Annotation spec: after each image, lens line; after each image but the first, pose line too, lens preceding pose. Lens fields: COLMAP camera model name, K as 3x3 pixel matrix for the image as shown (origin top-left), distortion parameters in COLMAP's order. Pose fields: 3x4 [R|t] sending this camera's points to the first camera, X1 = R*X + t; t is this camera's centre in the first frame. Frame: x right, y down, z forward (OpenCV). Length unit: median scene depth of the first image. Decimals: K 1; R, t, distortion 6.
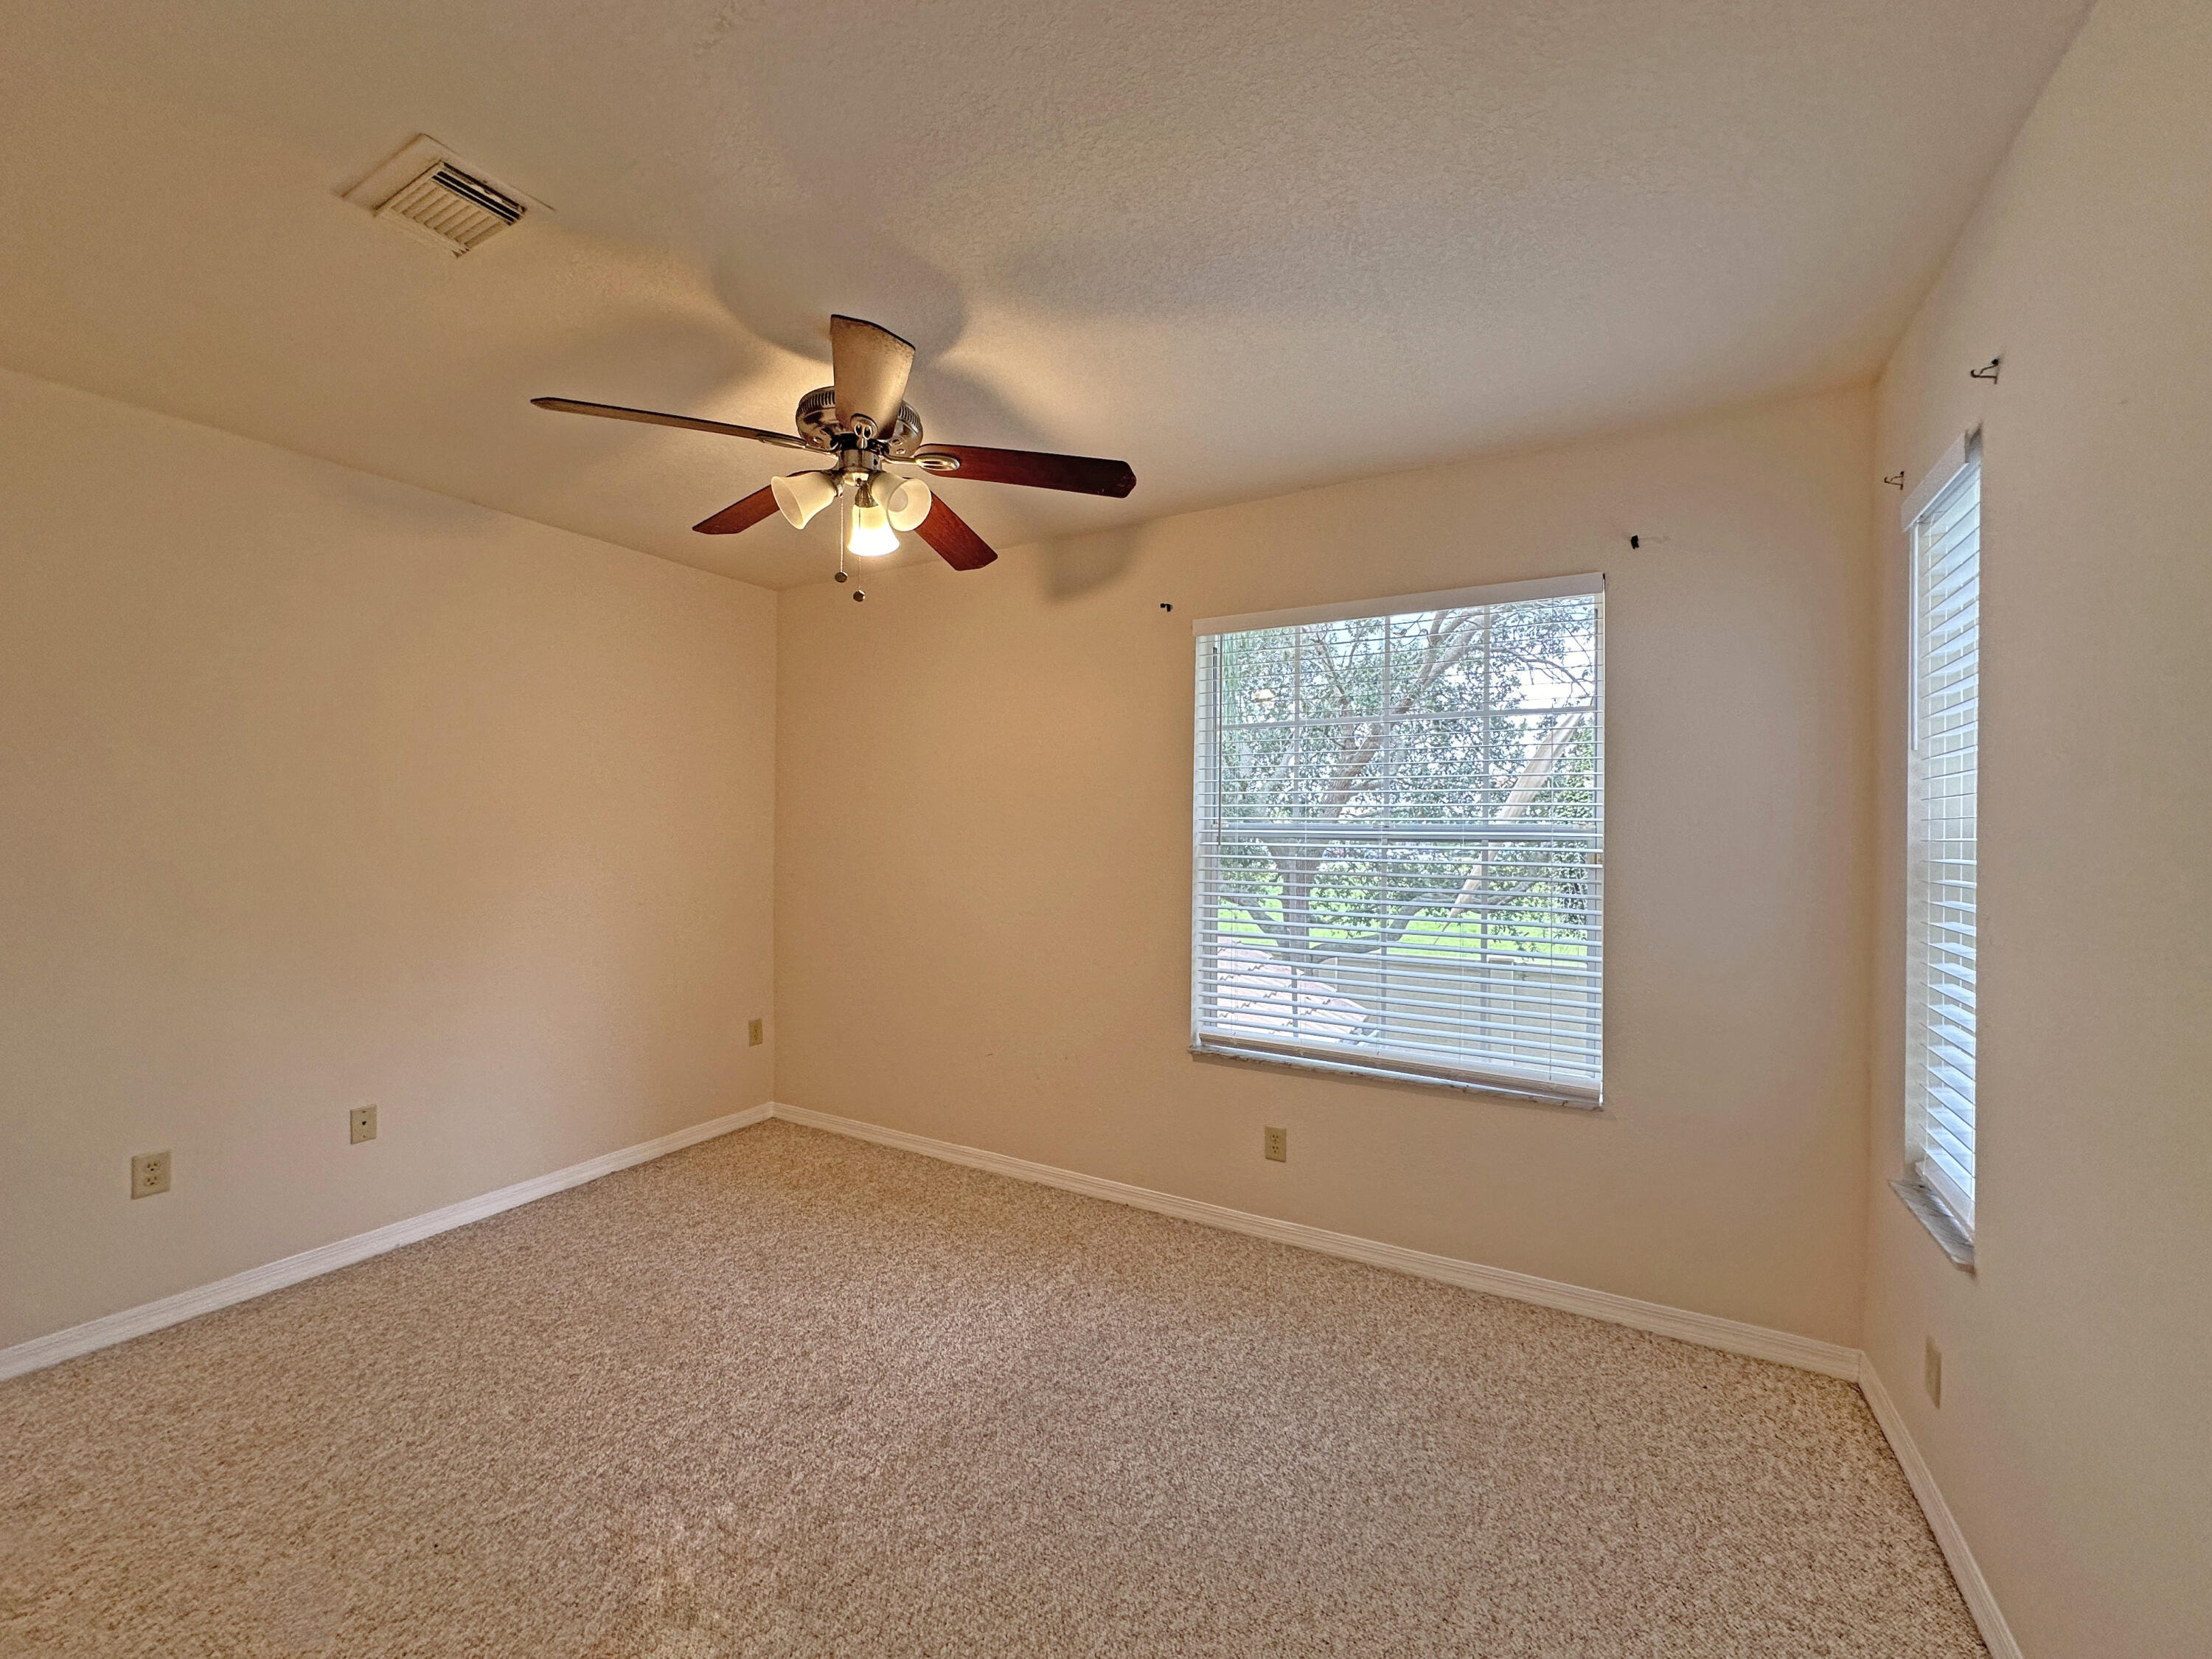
lens RADIAL K [[892.1, 0, 1105.1], [0, 892.1, 835.5], [0, 0, 1]] dist [-0.004409, 0.001207]
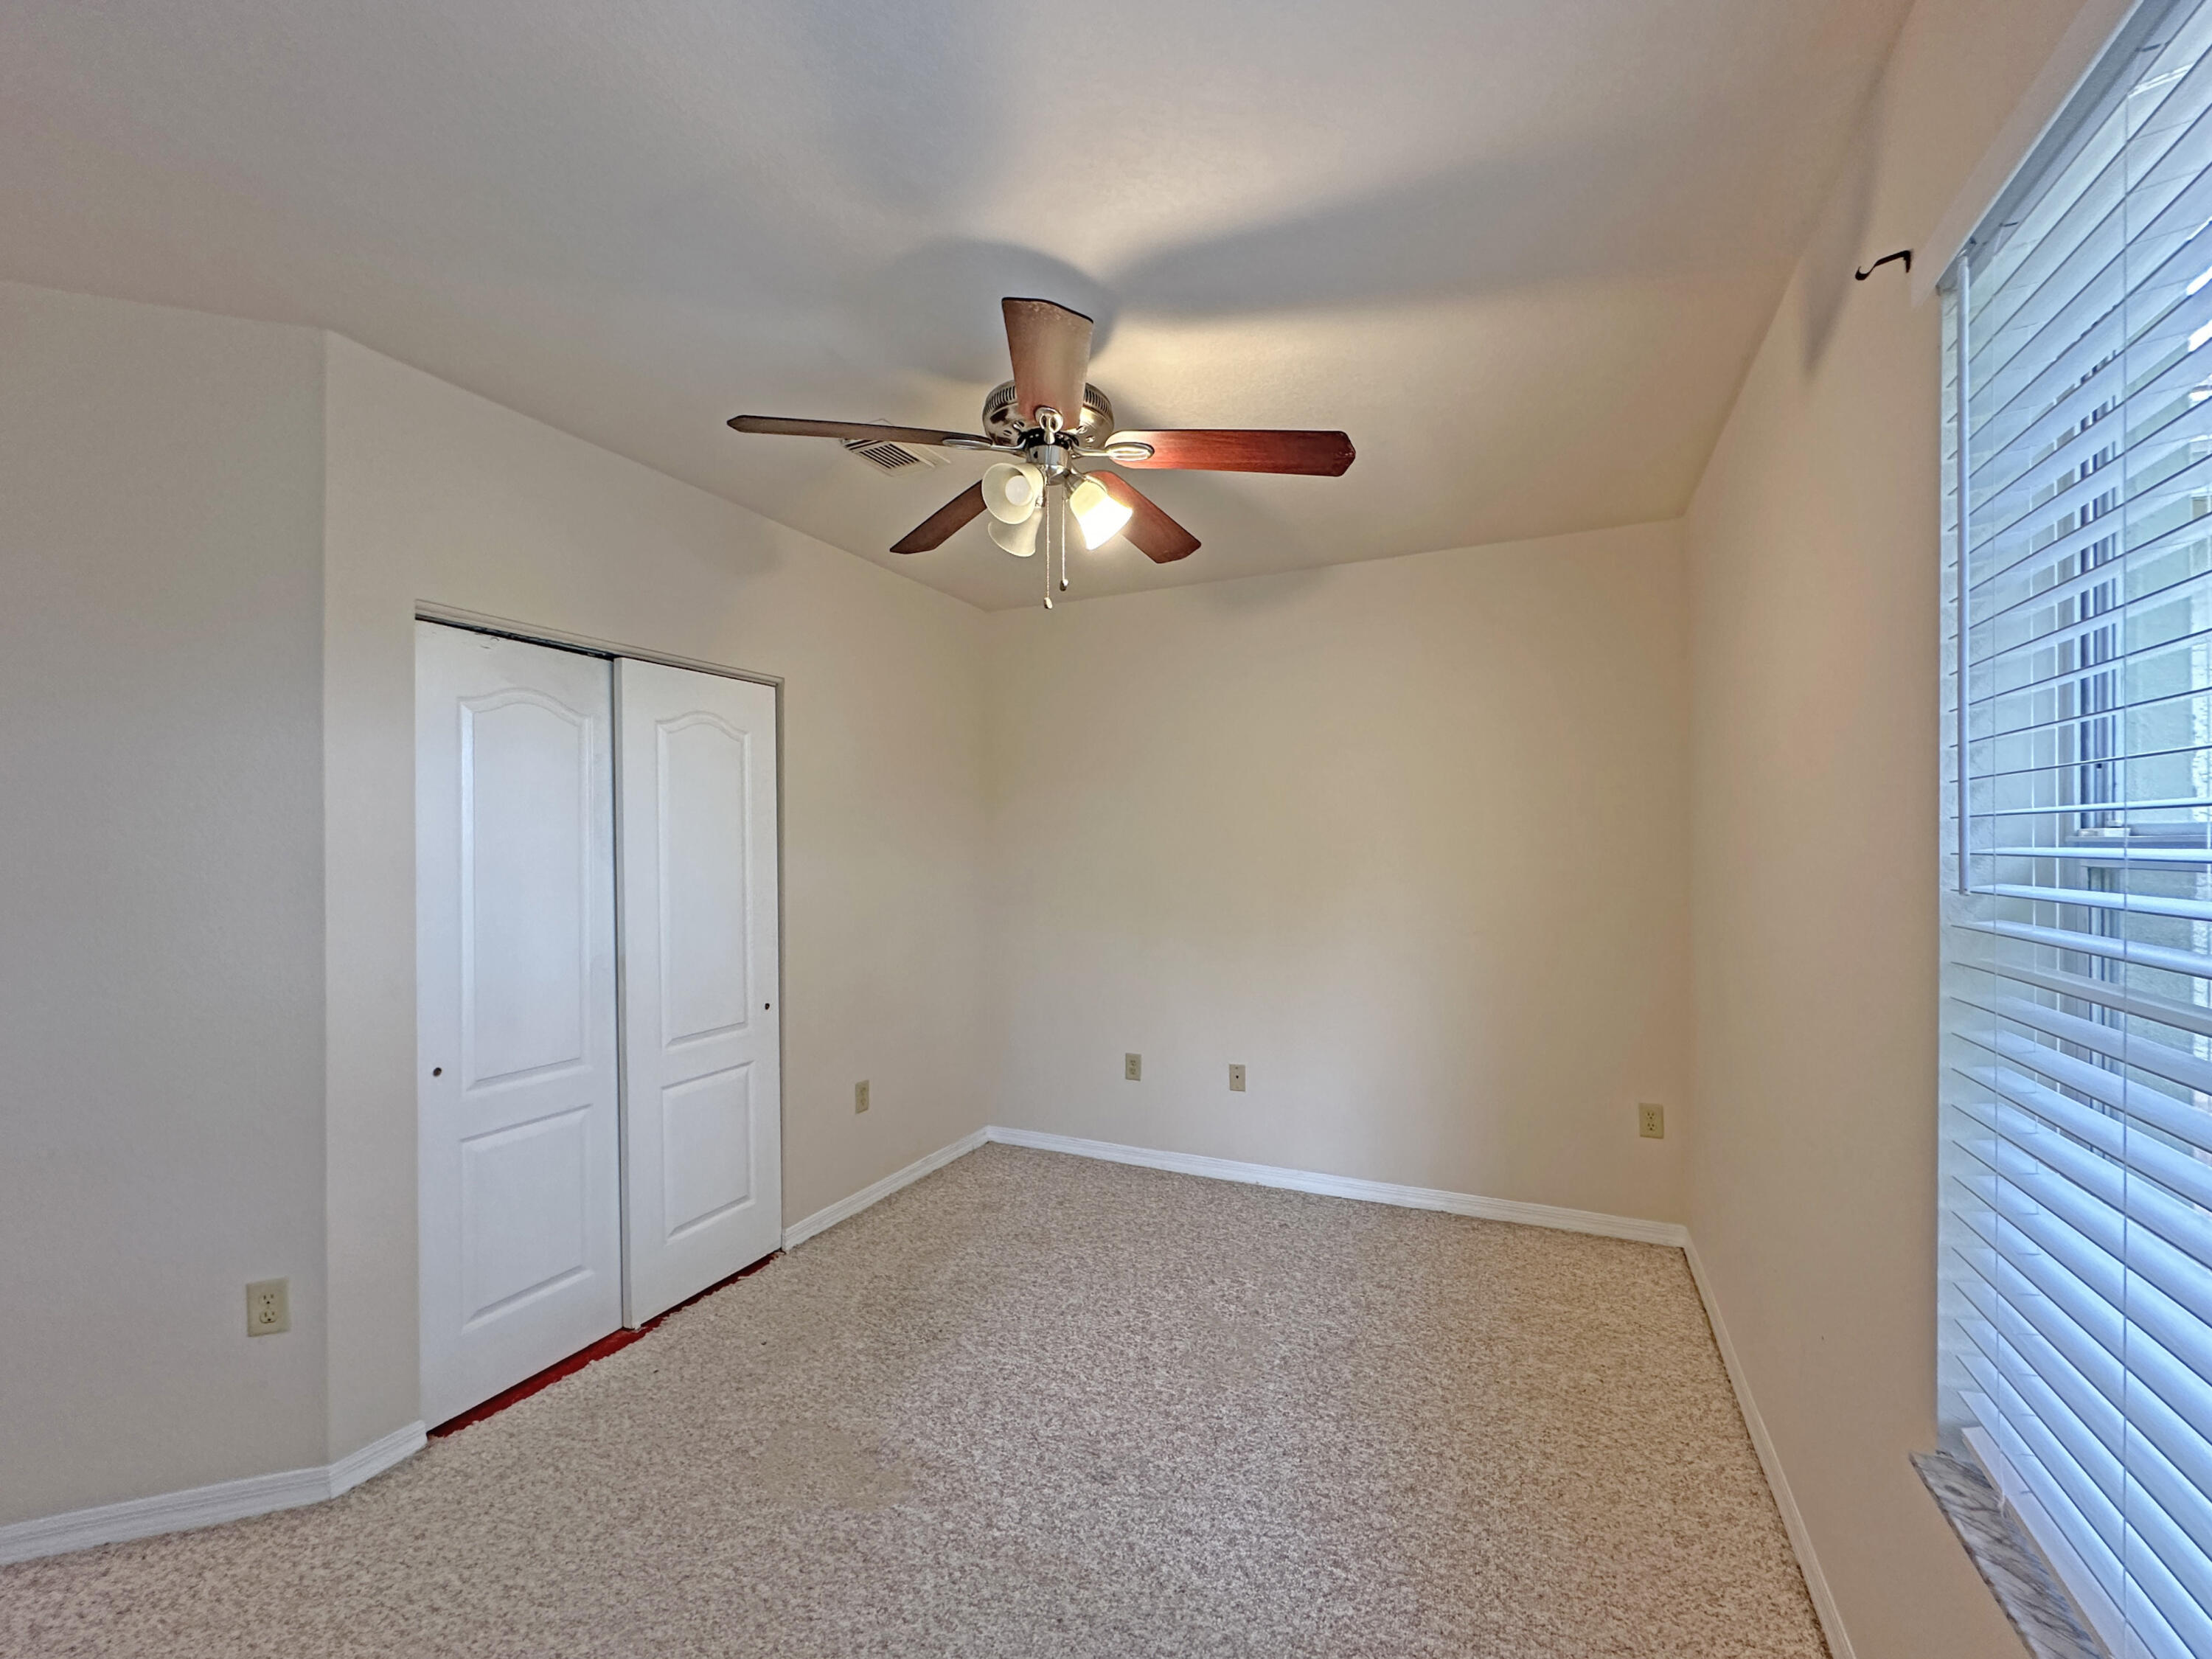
lens RADIAL K [[892.1, 0, 1080.5], [0, 892.1, 859.0], [0, 0, 1]] dist [-0.004409, 0.001207]
pose [[0.058796, 0.001497, -0.998269, 0.456661], [0.006176, 0.999979, 0.001864, -0.004210], [0.998251, -0.006275, 0.058786, 0.678141]]
